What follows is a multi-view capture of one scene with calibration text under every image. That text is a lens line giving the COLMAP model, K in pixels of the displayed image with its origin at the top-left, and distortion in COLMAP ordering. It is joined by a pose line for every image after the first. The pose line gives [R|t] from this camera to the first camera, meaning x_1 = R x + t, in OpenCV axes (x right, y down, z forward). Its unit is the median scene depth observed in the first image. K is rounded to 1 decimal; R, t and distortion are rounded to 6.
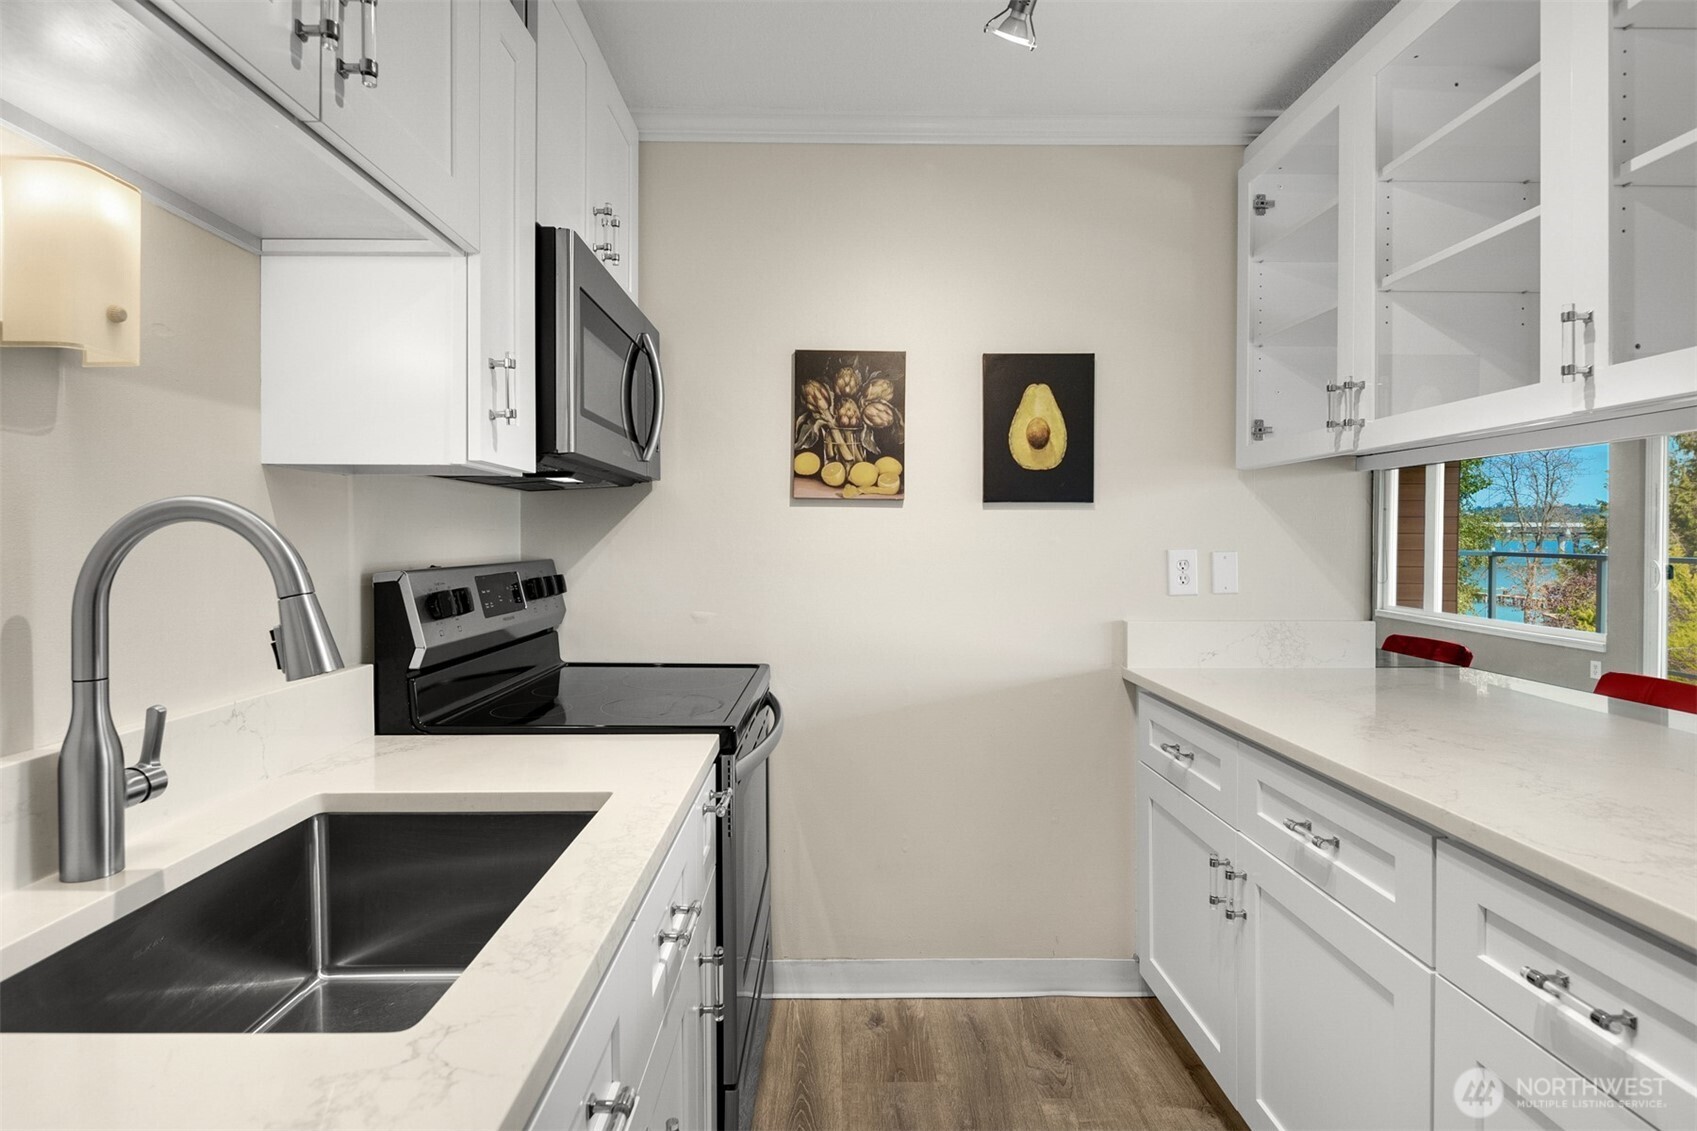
lens RADIAL K [[823.7, 0, 836.4], [0, 823.7, 586.5], [0, 0, 1]] dist [0.010424, -0.001337]
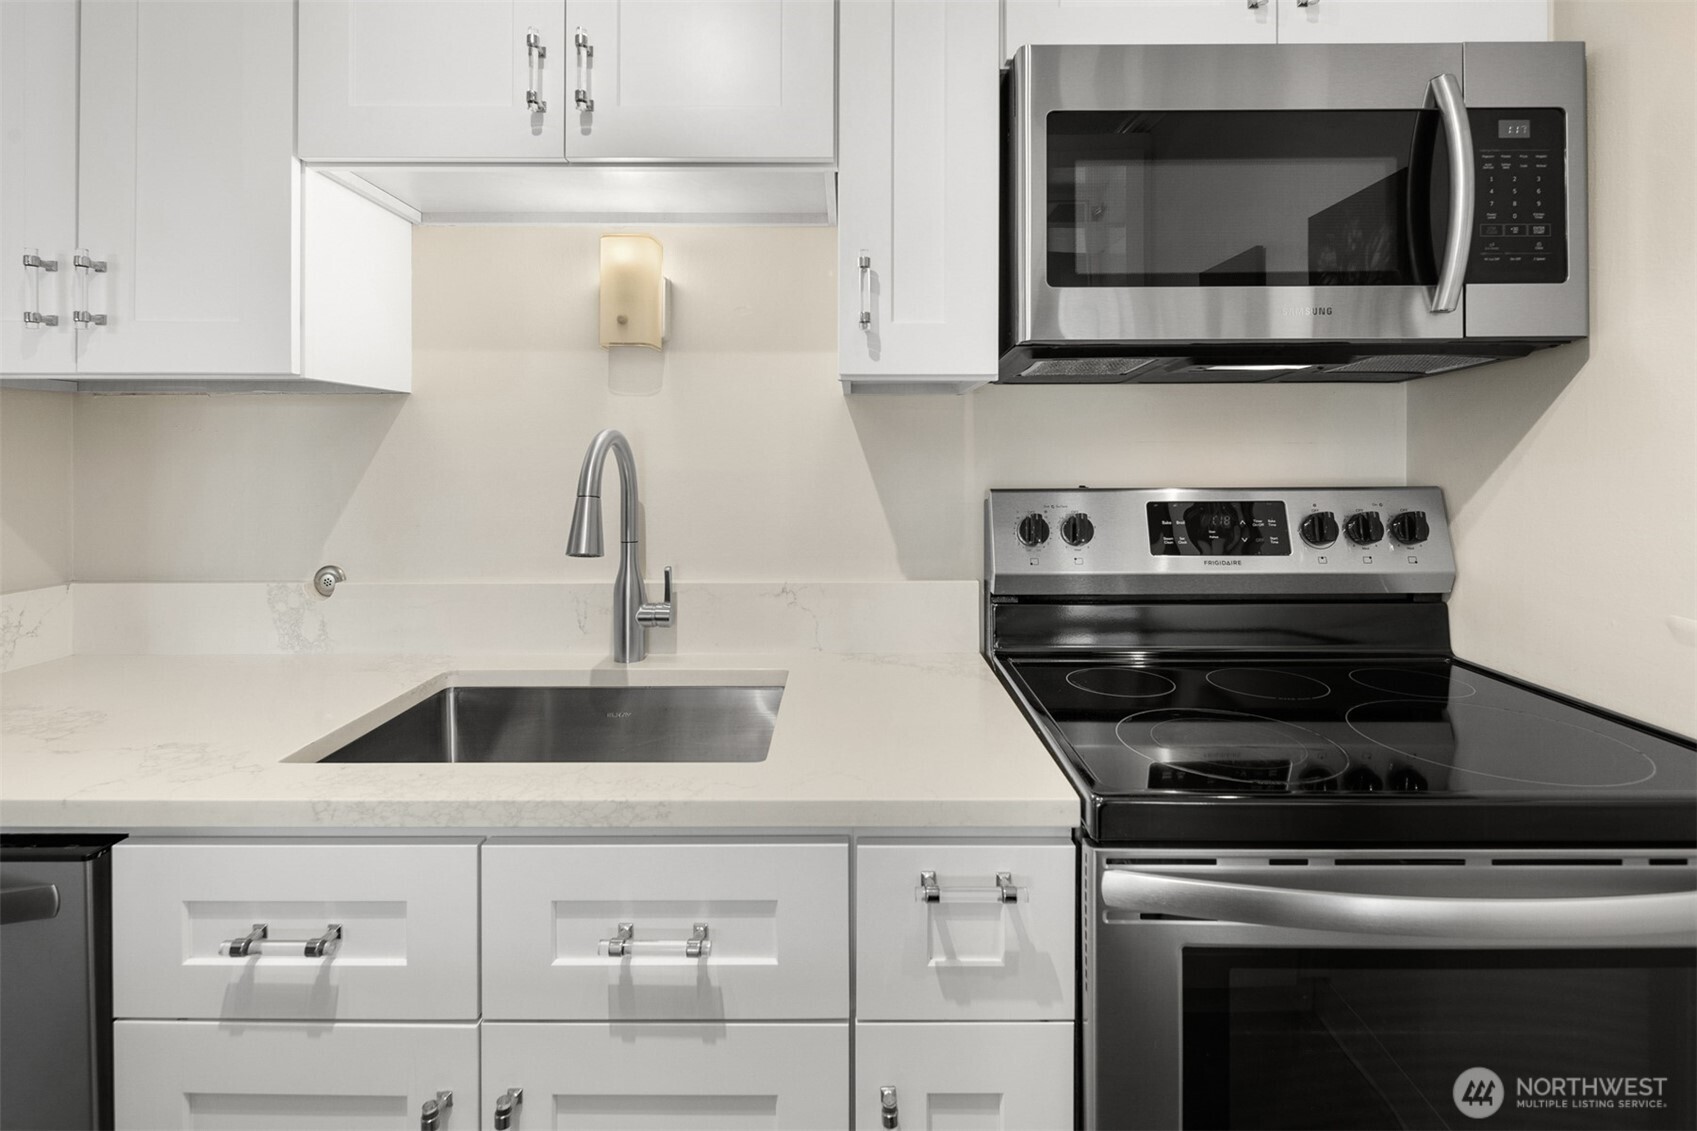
lens RADIAL K [[831.4, 0, 881.8], [0, 831.4, 475.6], [0, 0, 1]] dist [-0.001506, -0.000446]
pose [[0.028091, 0.026557, -0.999253, 0.270044], [-0.049684, 0.998449, 0.025138, -0.031626], [0.998370, 0.048941, 0.029367, 0.521664]]
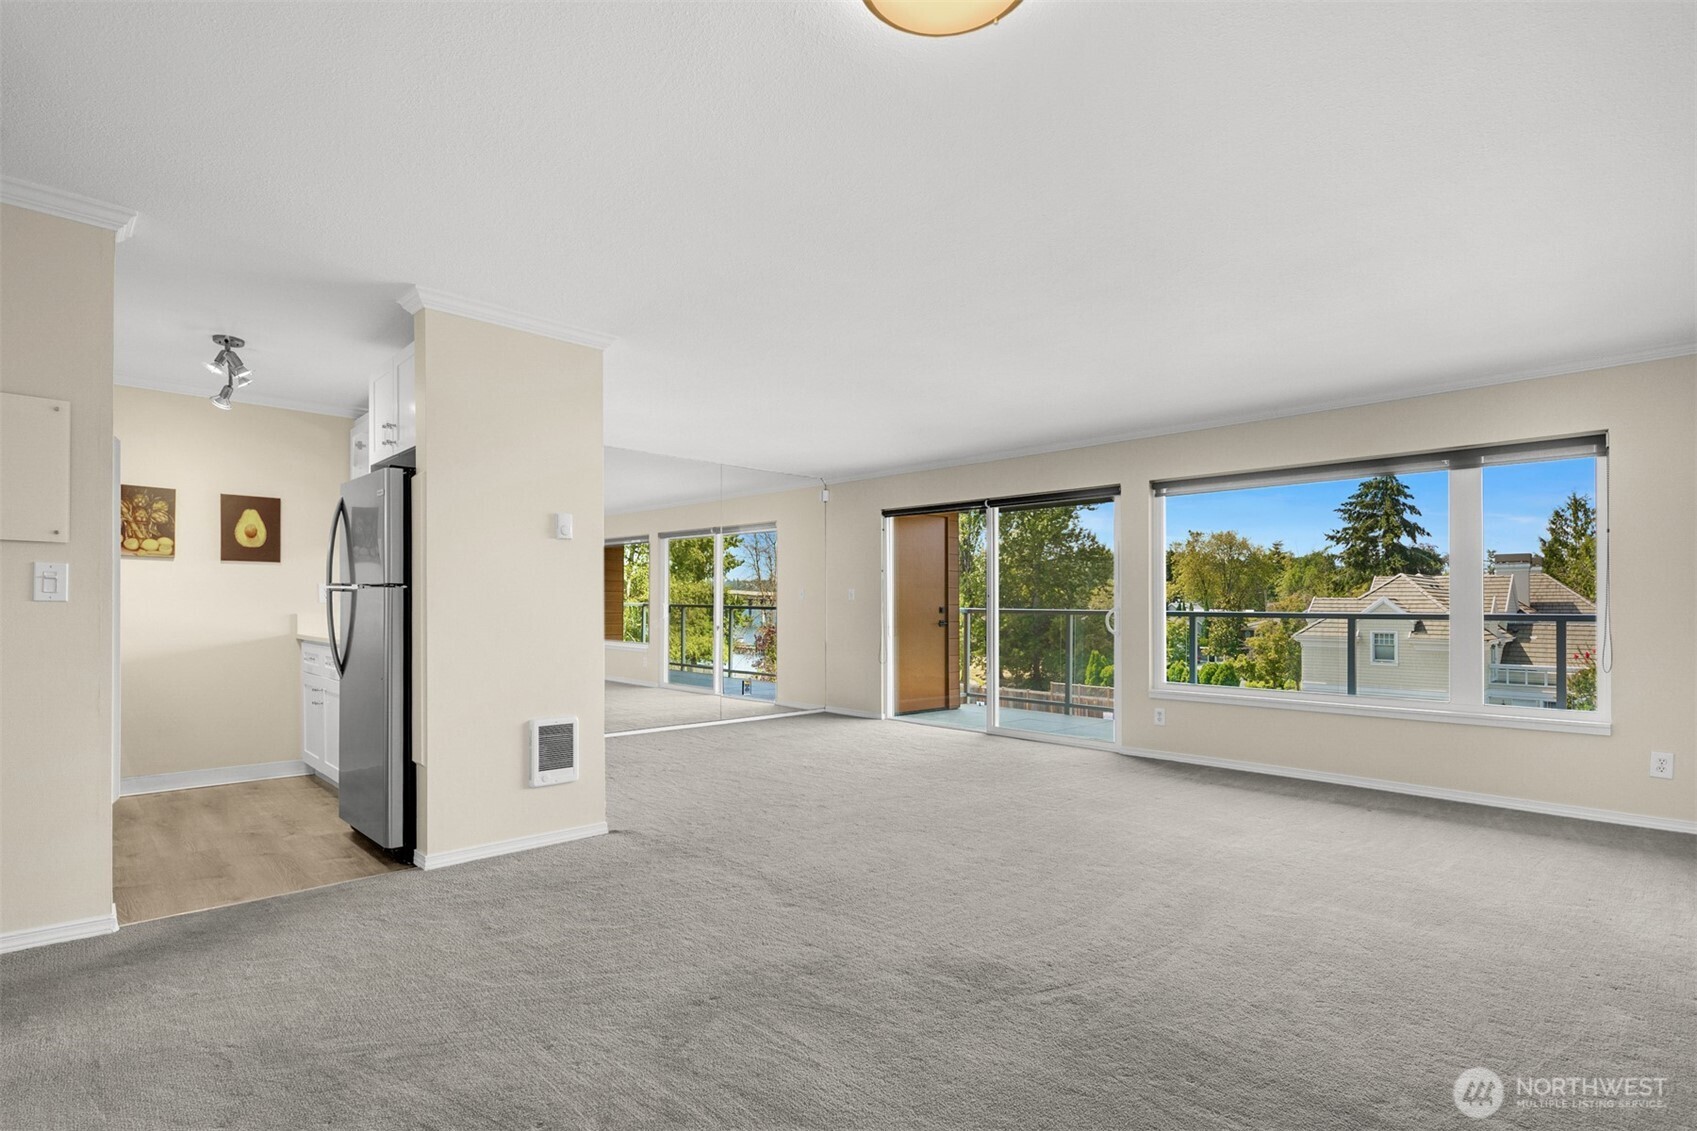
lens RADIAL K [[823.7, 0, 836.4], [0, 823.7, 586.5], [0, 0, 1]] dist [0.010424, -0.001337]
pose [[0.727268, 0.019875, 0.686066, -0.144913], [0.033971, 0.997313, -0.064902, 0.171083], [-0.685512, 0.070507, 0.724639, -1.763571]]
